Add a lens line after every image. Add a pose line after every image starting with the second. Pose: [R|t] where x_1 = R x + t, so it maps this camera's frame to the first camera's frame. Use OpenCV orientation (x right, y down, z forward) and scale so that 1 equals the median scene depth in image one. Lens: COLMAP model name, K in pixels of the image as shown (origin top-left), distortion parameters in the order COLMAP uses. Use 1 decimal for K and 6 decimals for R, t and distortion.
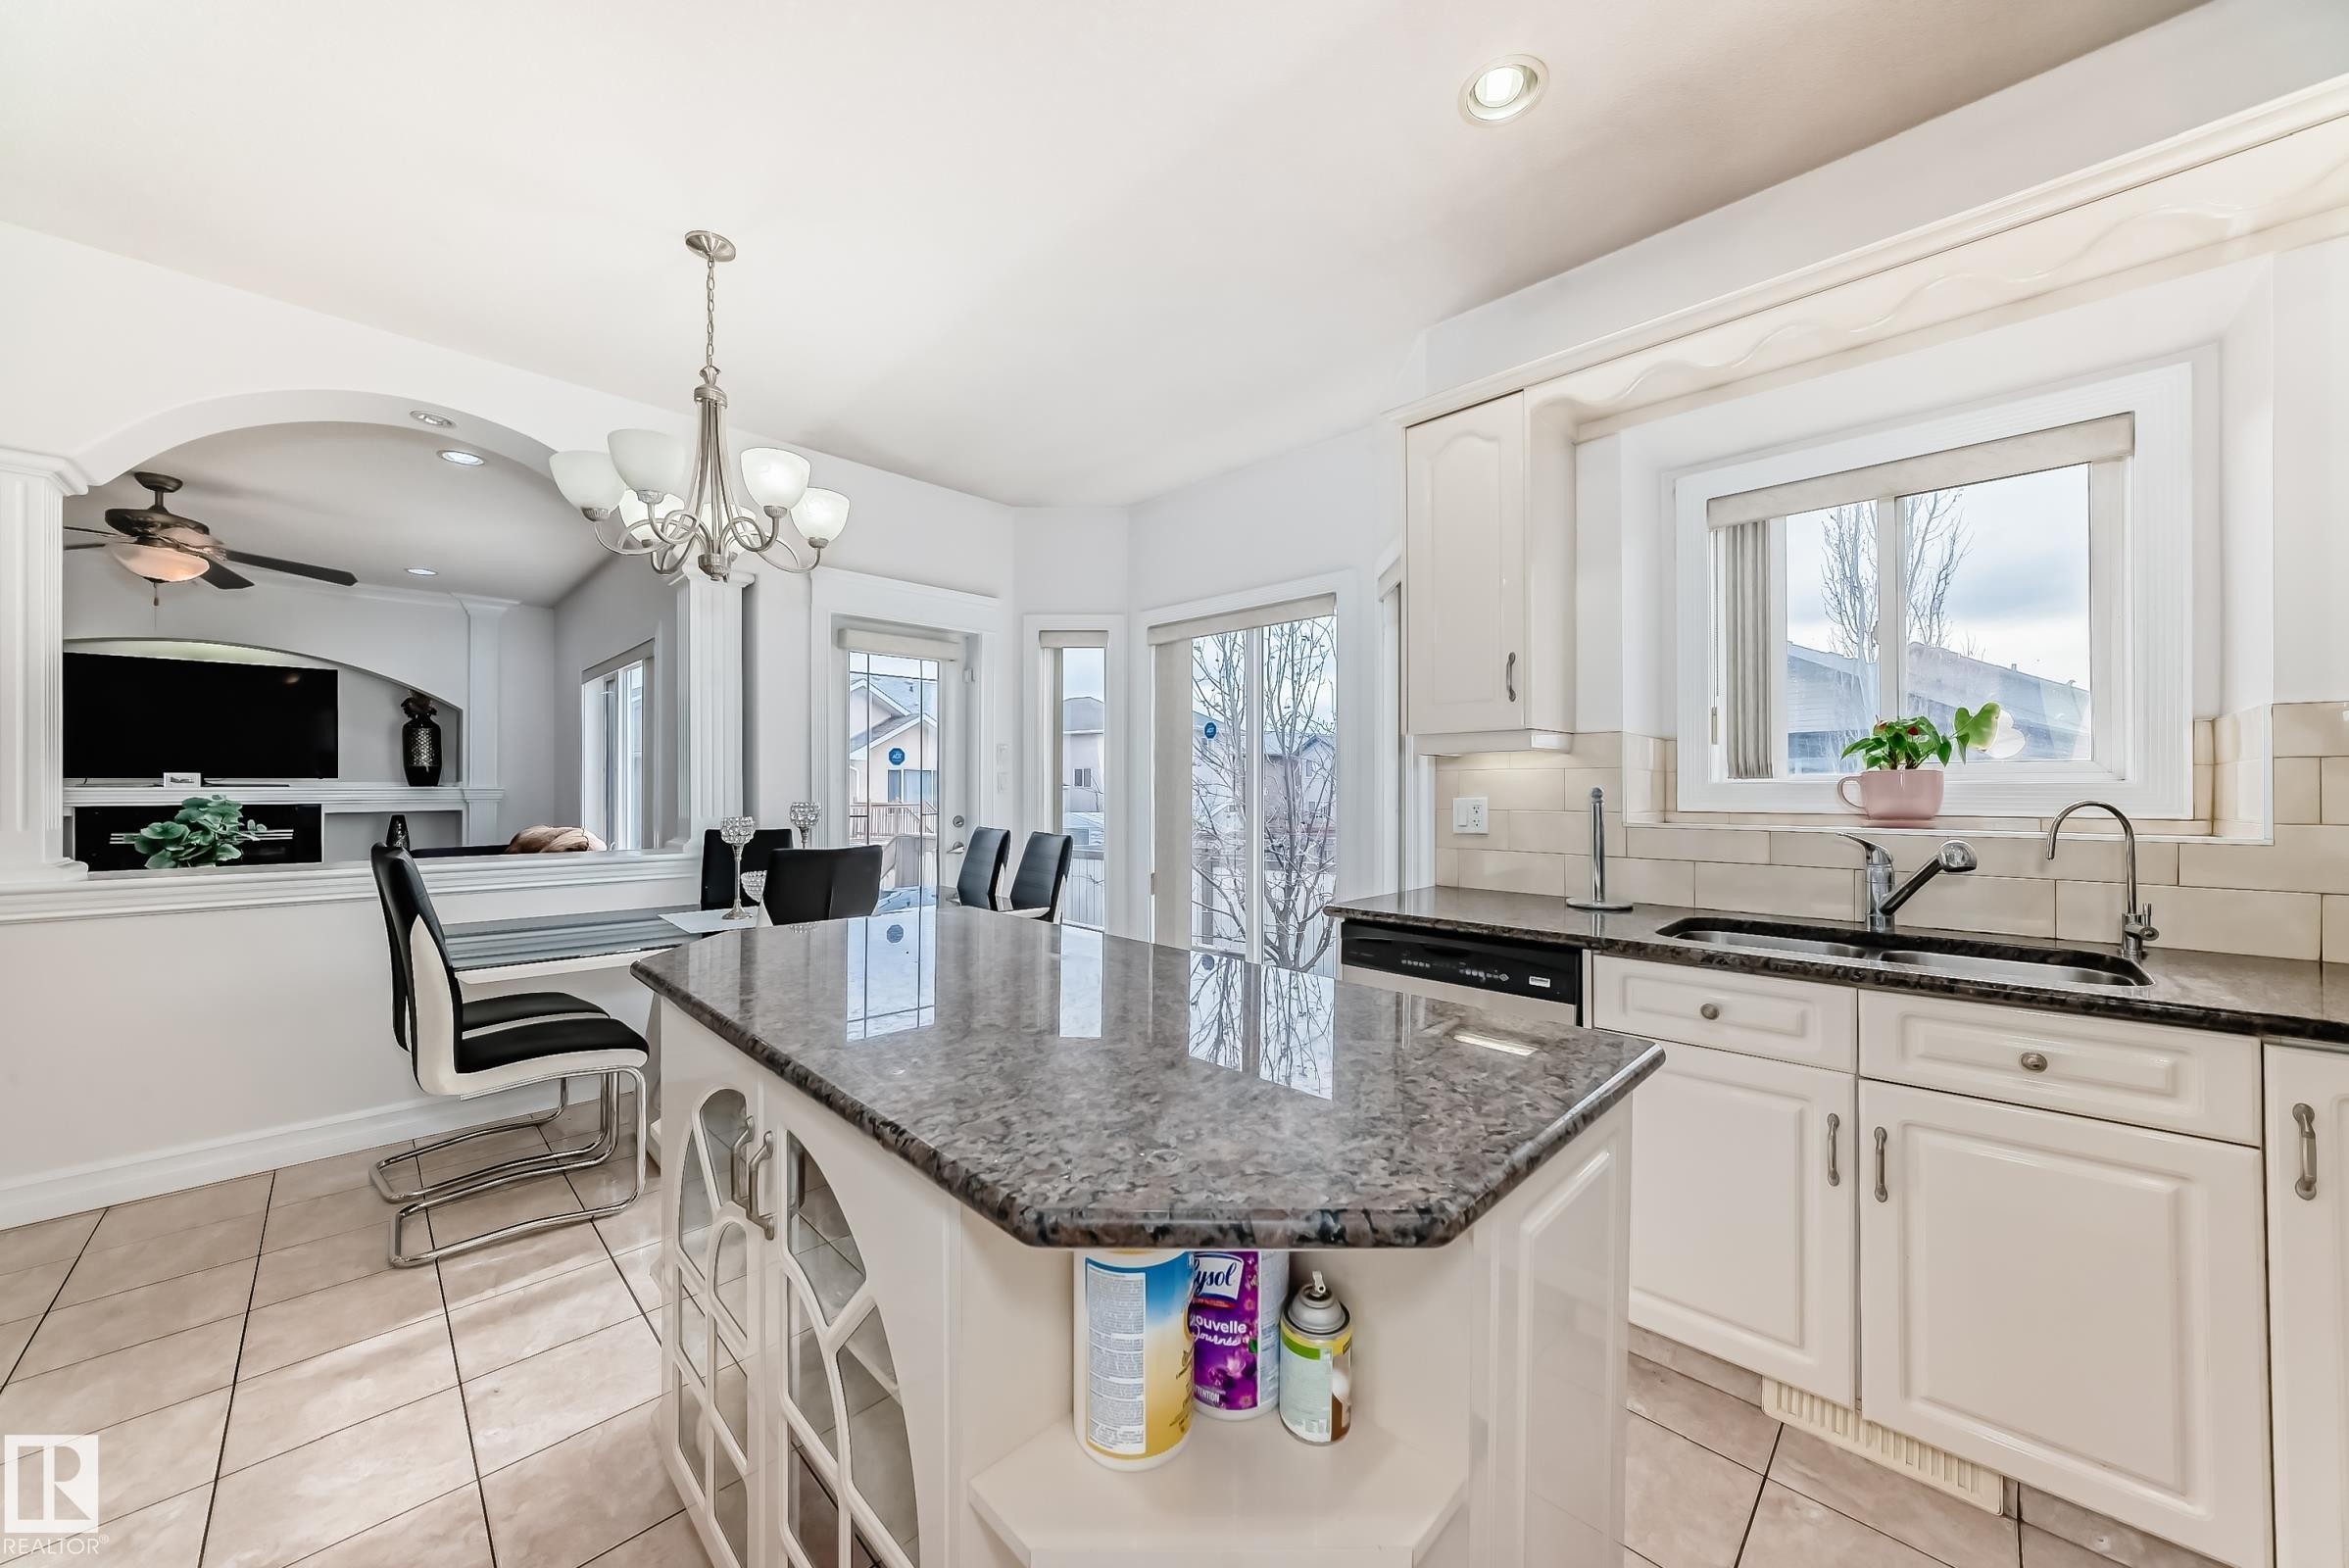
lens RADIAL K [[826.0, 0, 1184.3], [0, 826.0, 785.3], [0, 0, 1]] dist [-0.022092, 0.006137]
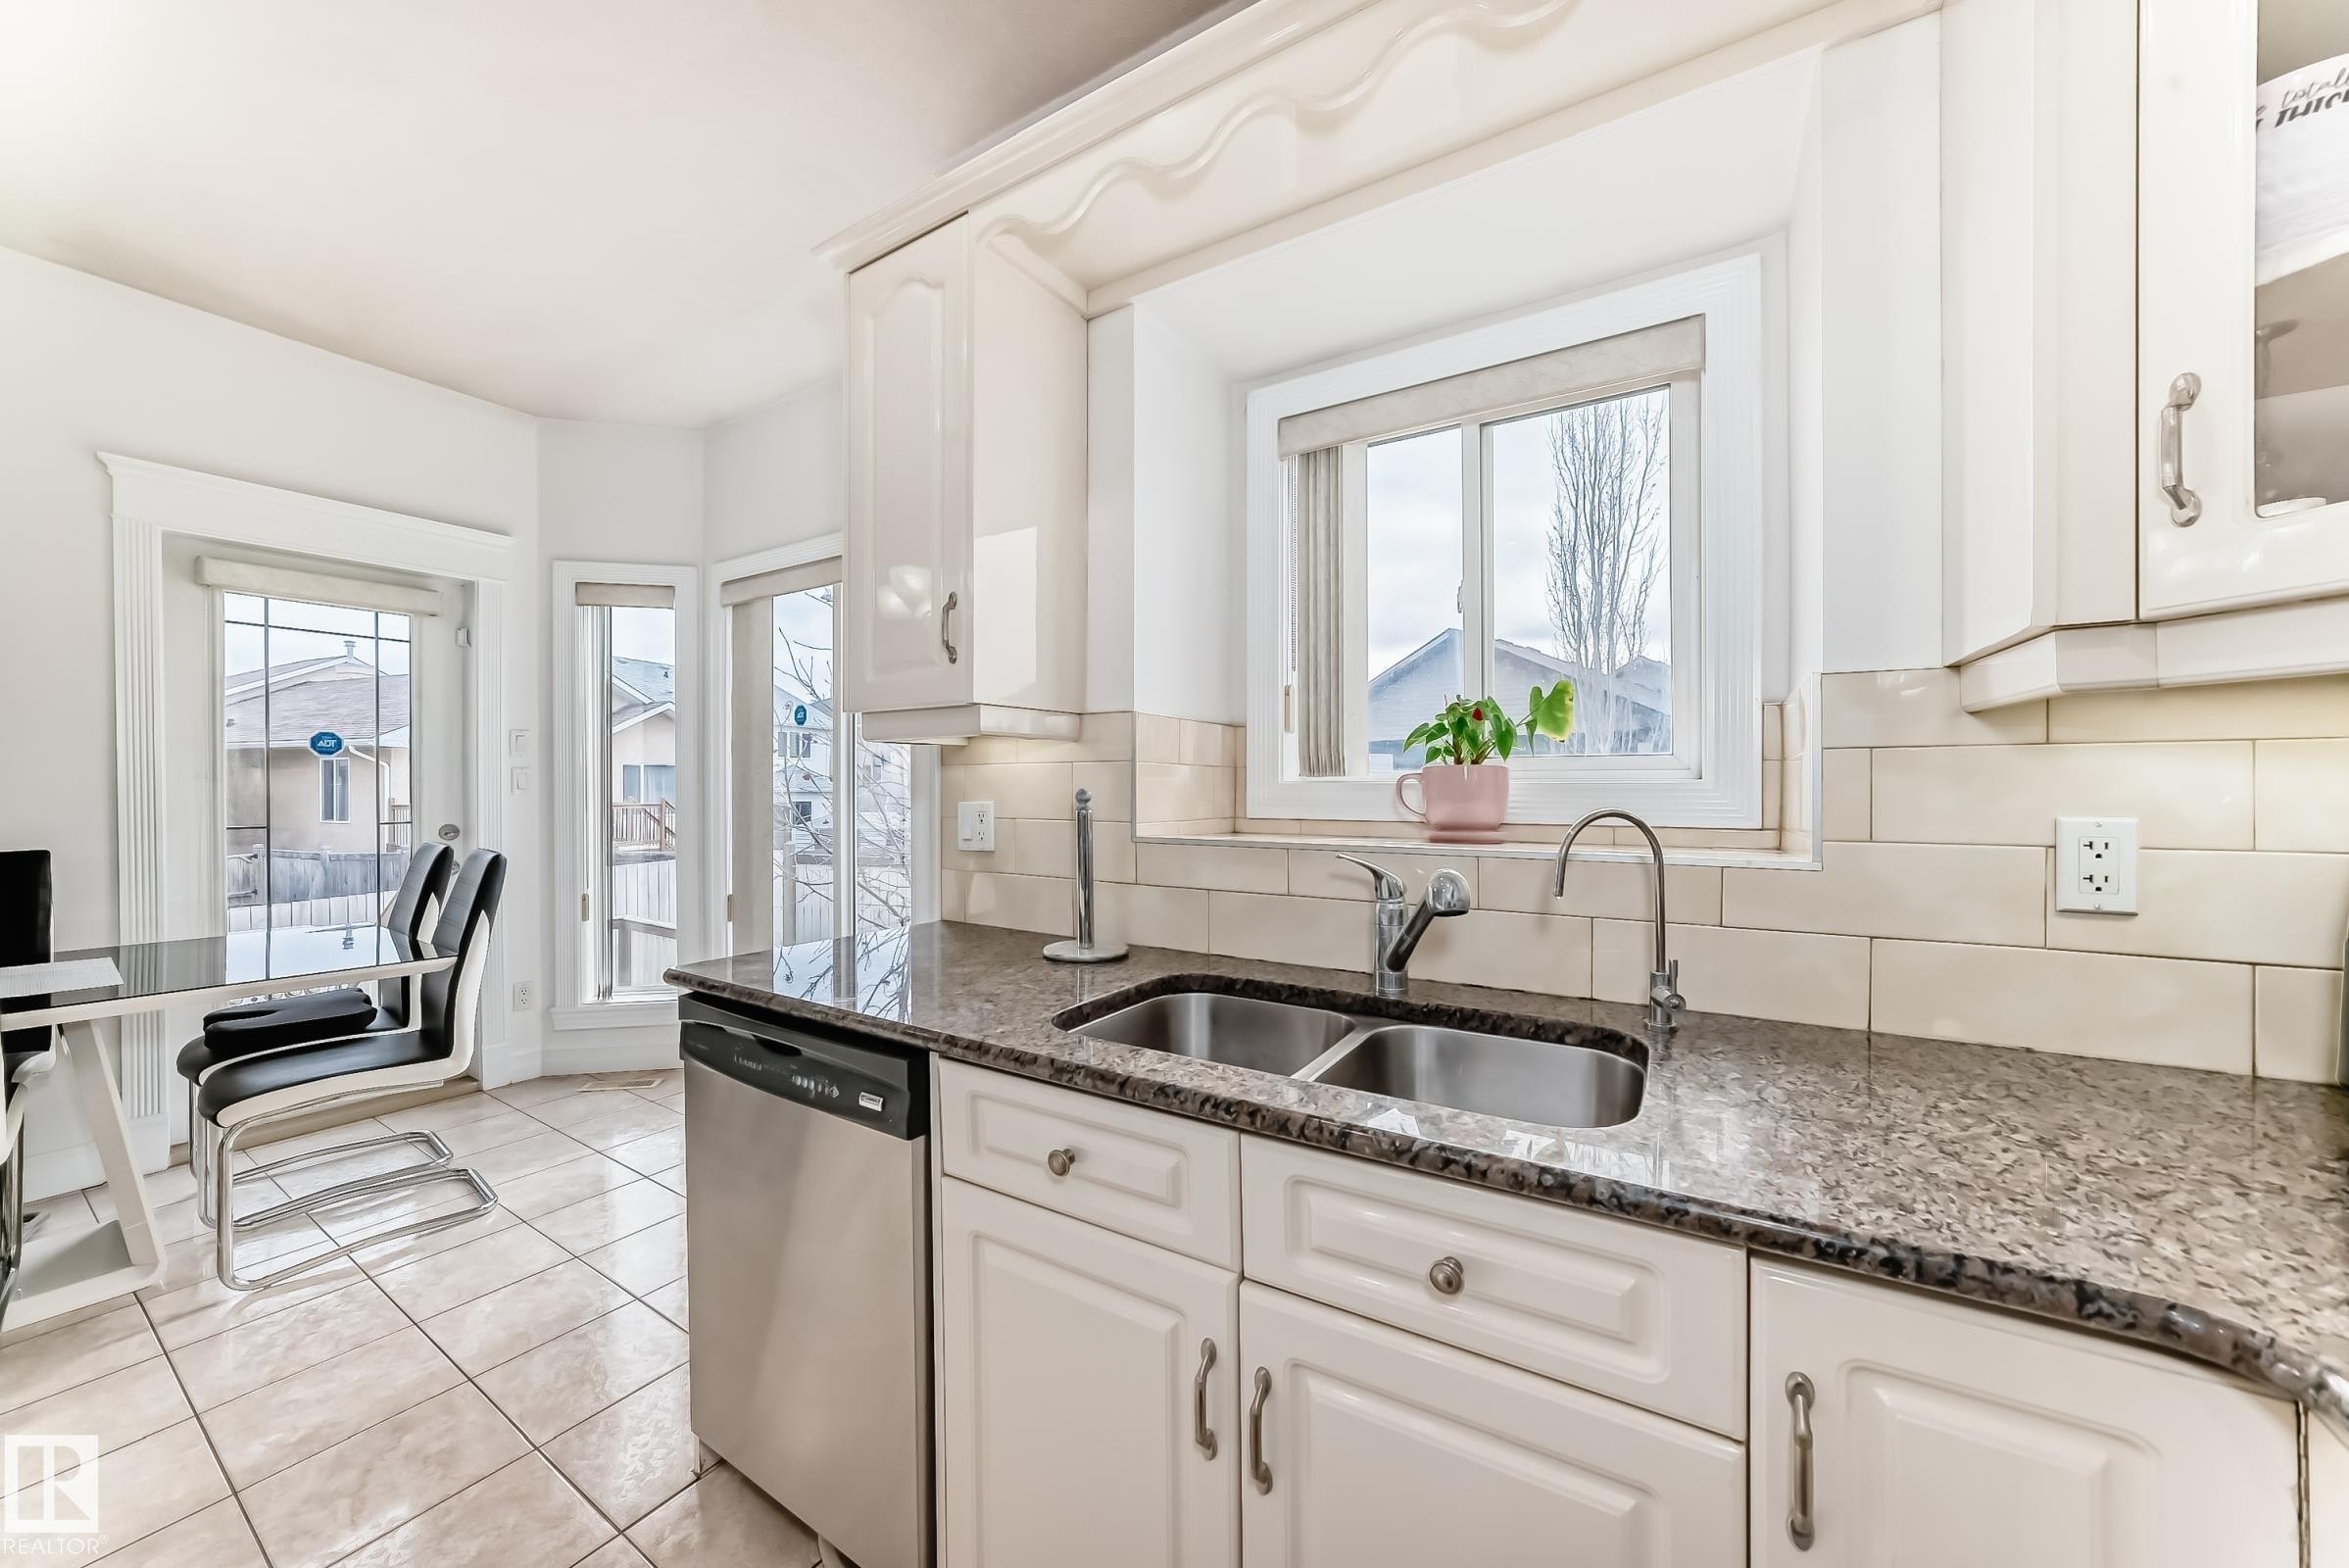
lens RADIAL K [[826.0, 0, 1184.3], [0, 826.0, 785.3], [0, 0, 1]] dist [-0.022092, 0.006137]
pose [[0.977471, 0.000558, 0.211070, 0.443695], [-0.001075, 0.999997, 0.002332, -0.001618], [-0.211068, -0.002507, 0.977468, 0.285842]]
